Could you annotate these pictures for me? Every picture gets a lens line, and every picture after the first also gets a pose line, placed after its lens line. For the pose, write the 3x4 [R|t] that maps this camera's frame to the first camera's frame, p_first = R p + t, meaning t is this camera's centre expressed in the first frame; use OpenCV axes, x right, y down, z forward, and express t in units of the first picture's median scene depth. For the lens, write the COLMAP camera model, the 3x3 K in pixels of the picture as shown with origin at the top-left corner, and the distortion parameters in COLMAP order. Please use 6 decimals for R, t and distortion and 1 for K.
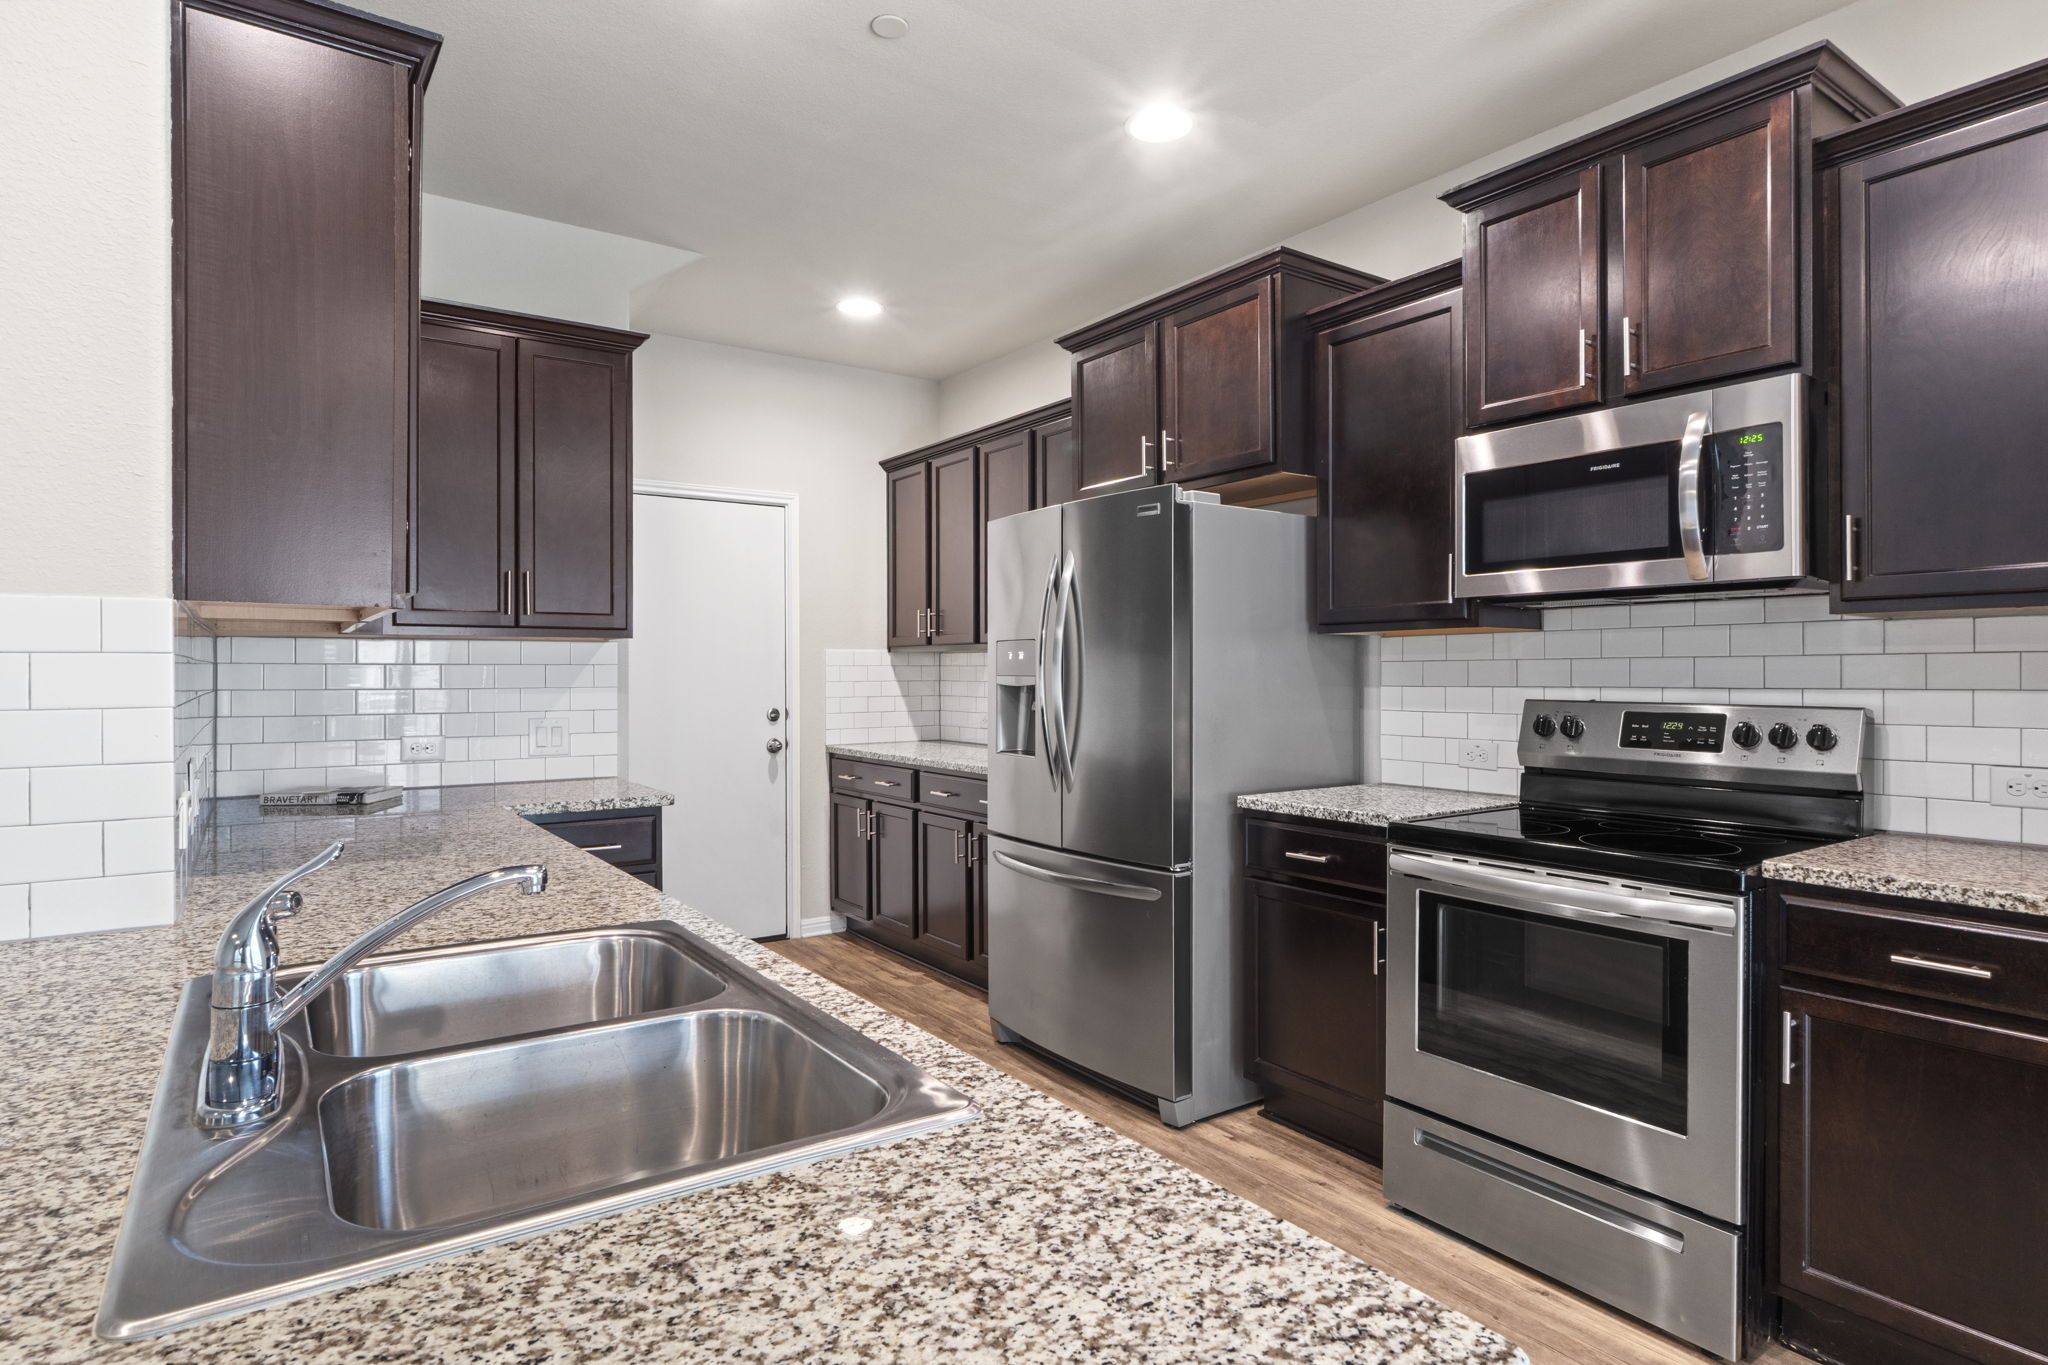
lens RADIAL K [[1093.4, 0, 1016.8], [0, 1093.4, 673.1], [0, 0, 1]] dist [-0.003519, -0.000470]
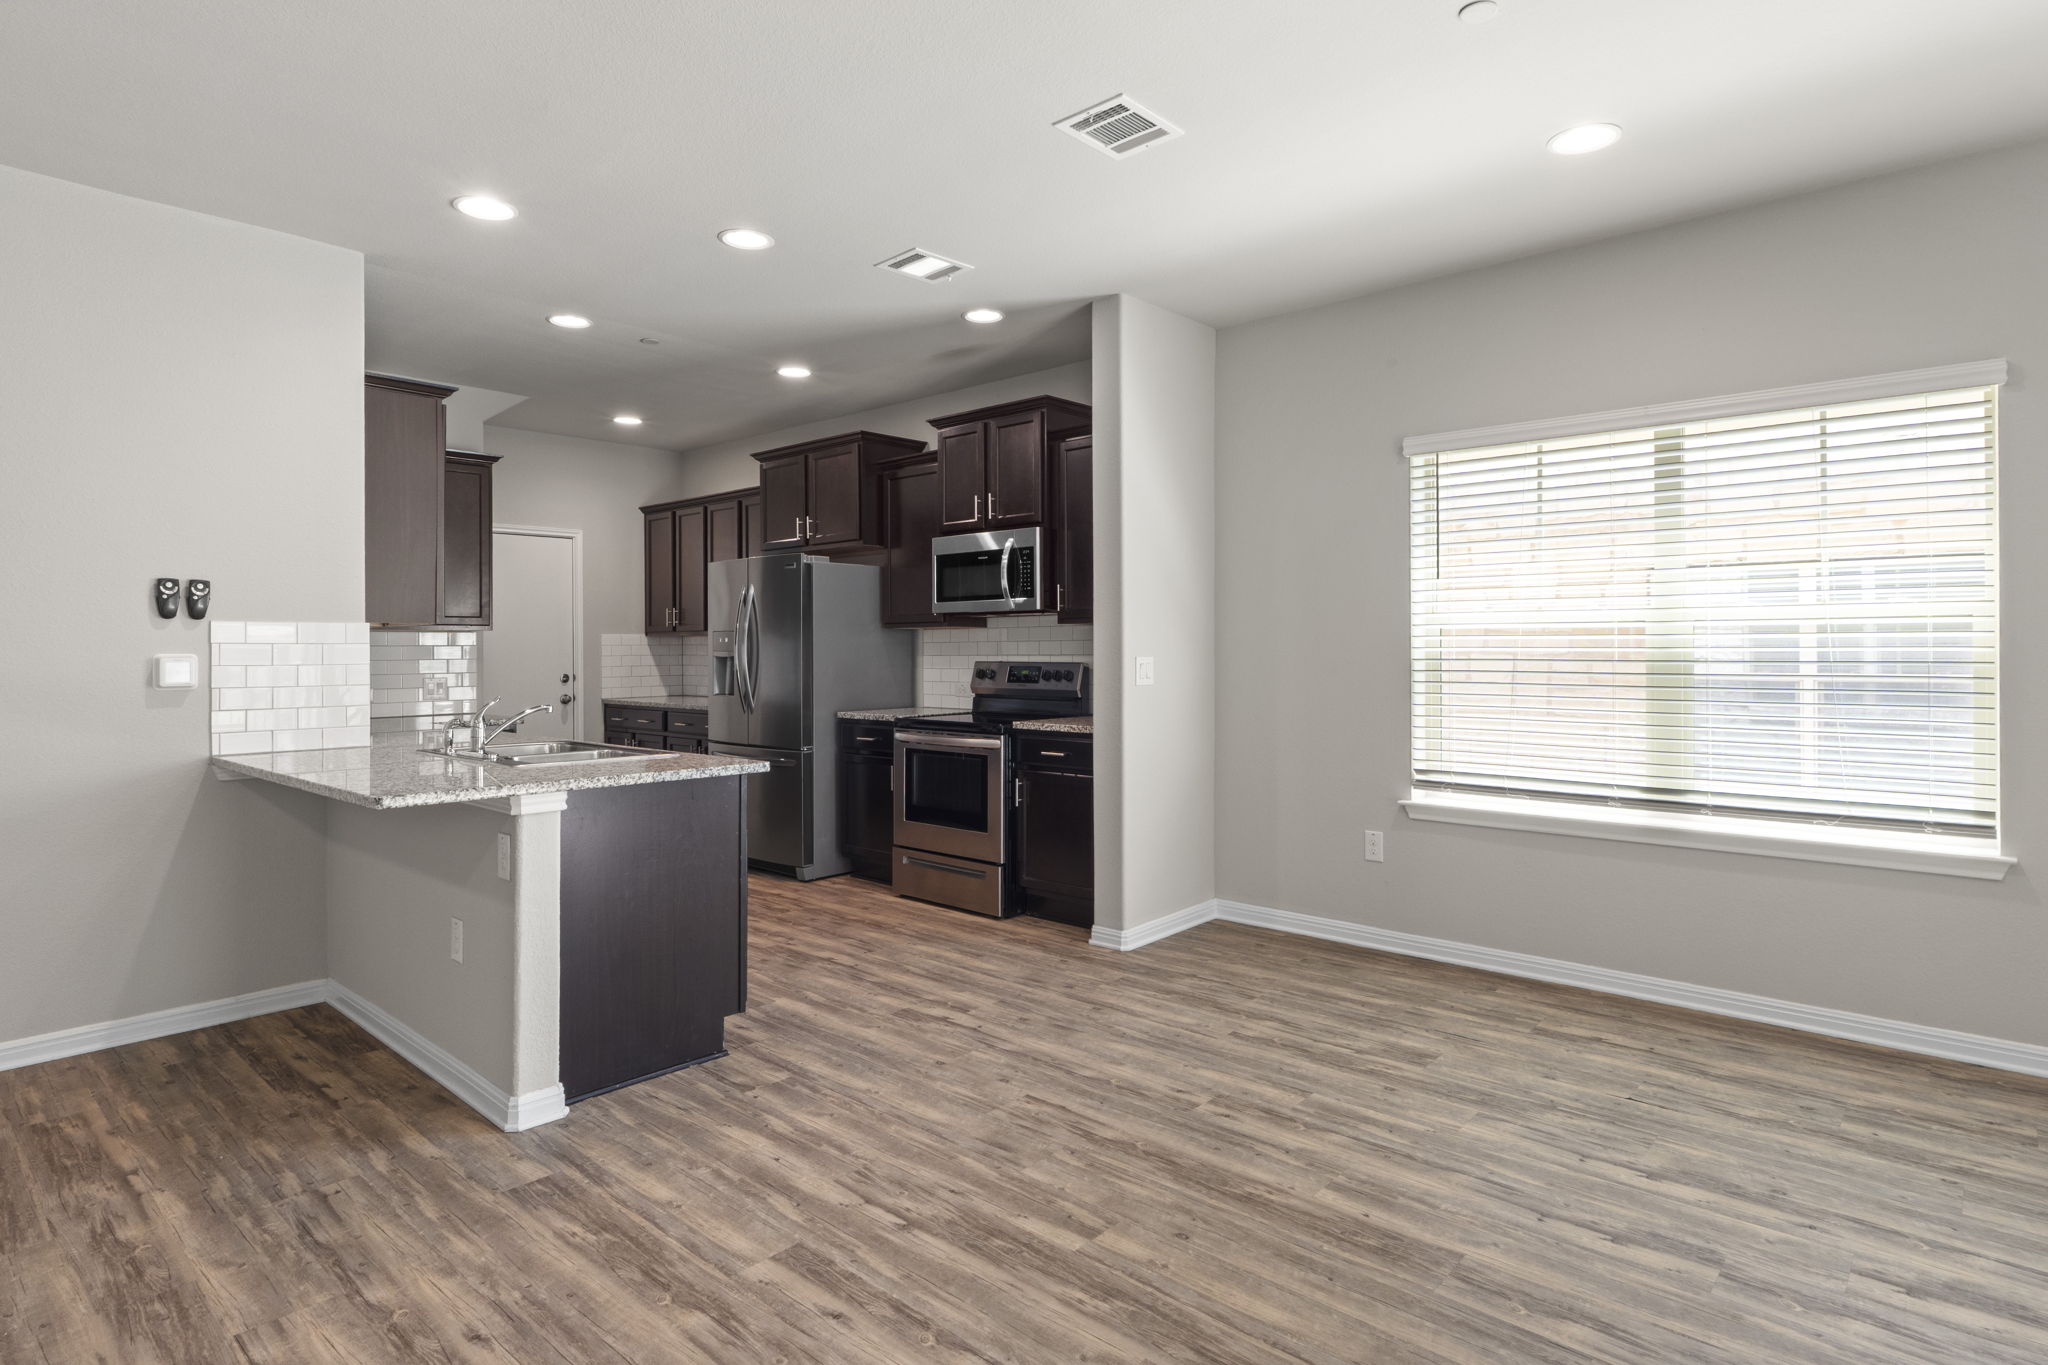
lens RADIAL K [[1075.6, 0, 1018.3], [0, 1075.6, 642.6], [0, 0, 1]] dist [-0.000556, -0.000529]
pose [[0.975068, -0.002859, 0.221889, 0.090748], [0.004322, 0.999972, -0.006109, 0.001563], [-0.221865, 0.006915, 0.975053, -0.947752]]
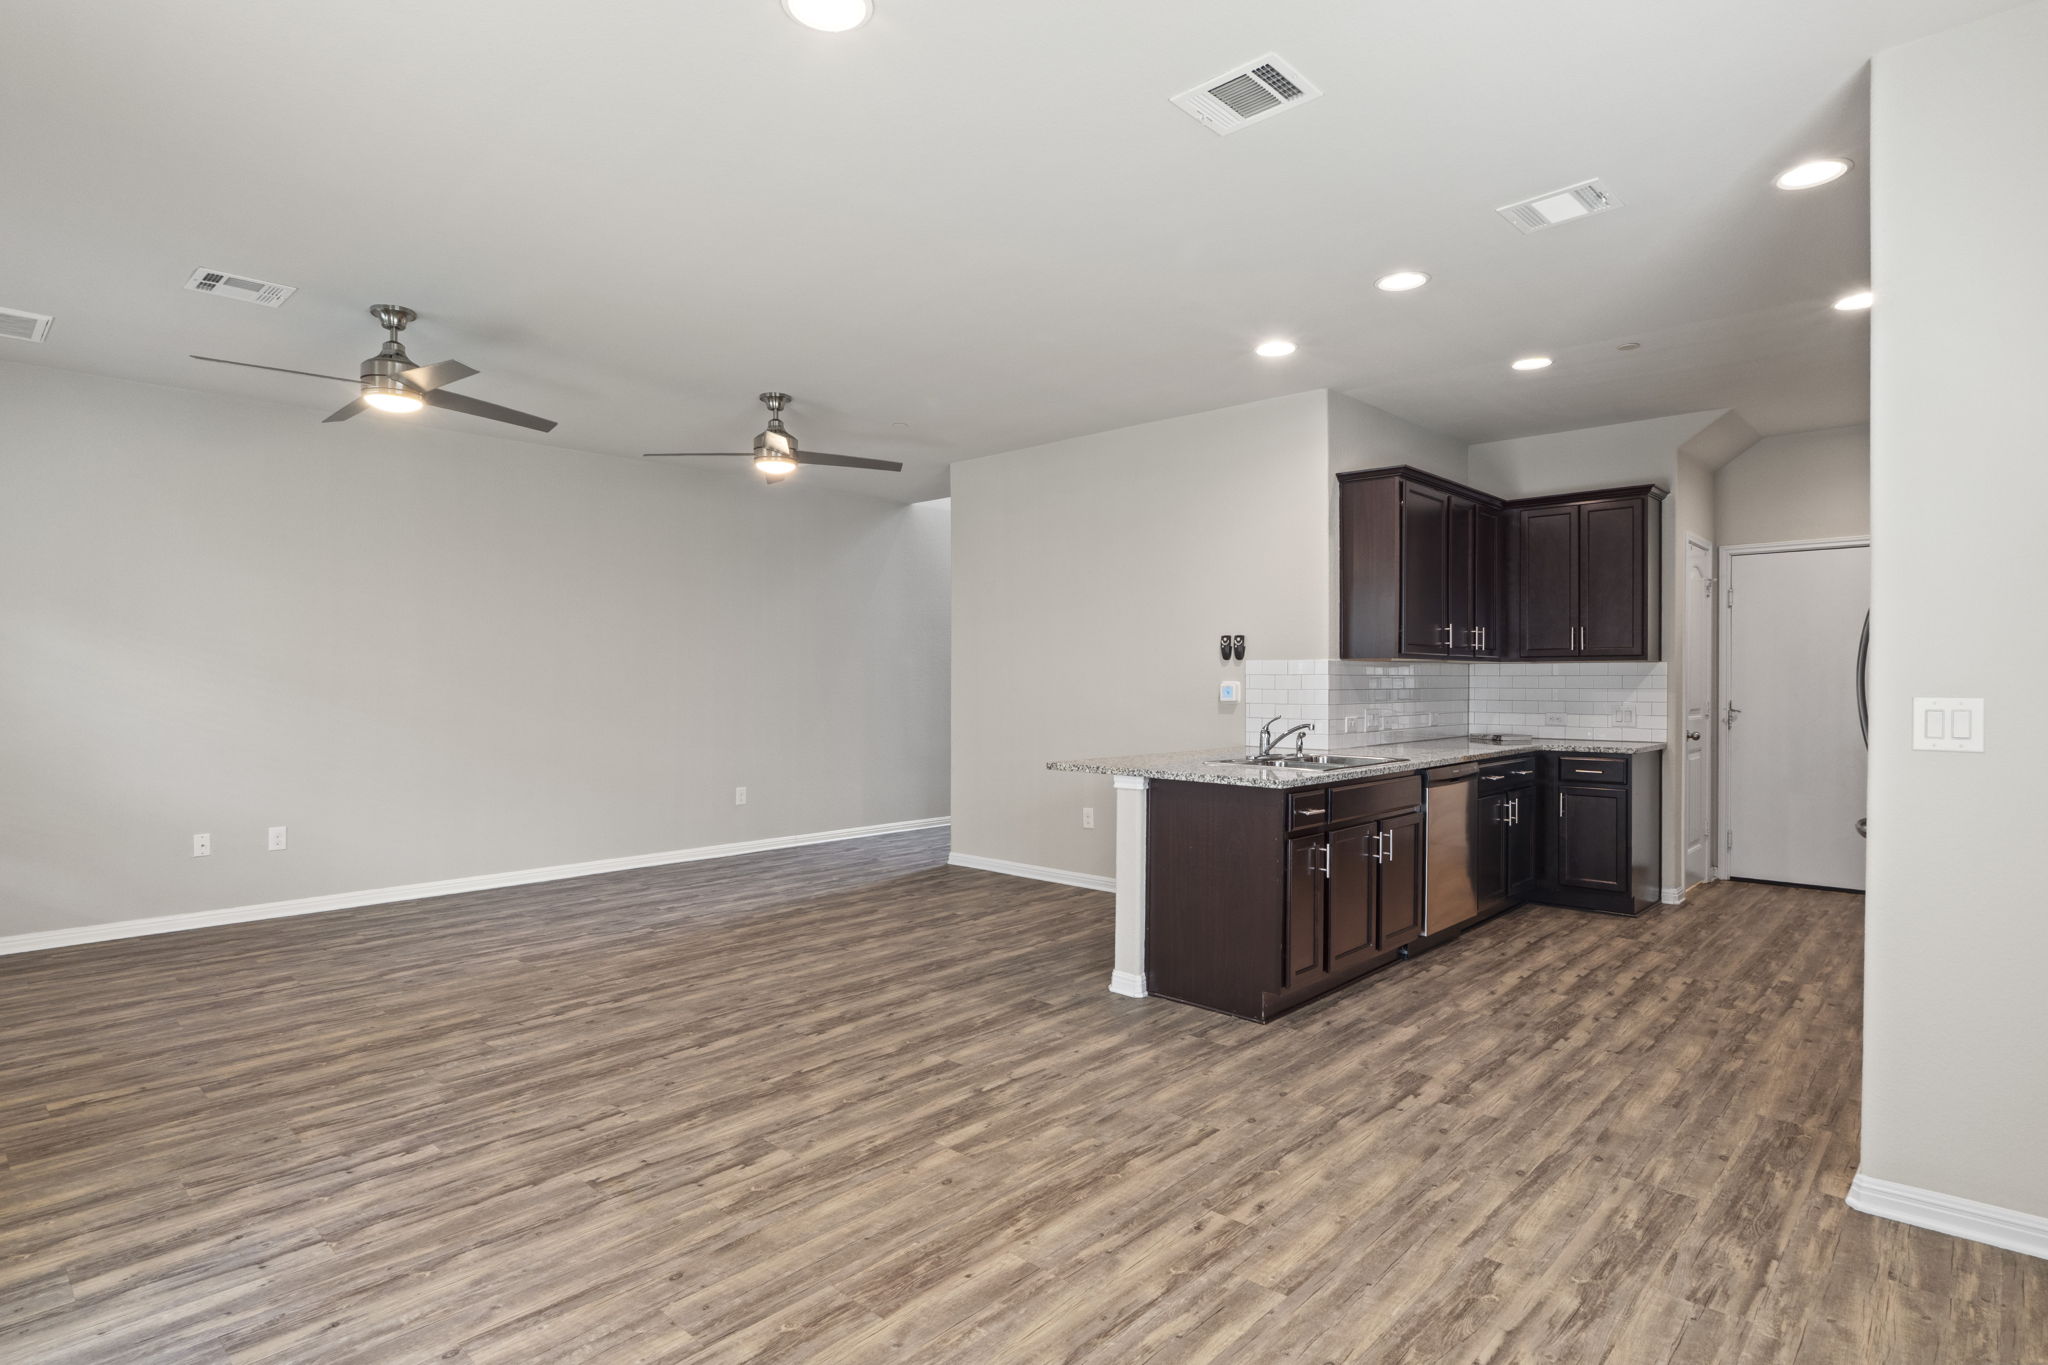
lens RADIAL K [[1062.8, 0, 1024.0], [0, 1062.8, 682.5], [0, 0, 1]] dist [-0.002304, -0.000685]
pose [[0.210667, 0.002669, -0.977554, 1.223958], [-0.001286, 0.999996, 0.002453, 0.000479], [0.977557, 0.000740, 0.210670, -0.363311]]
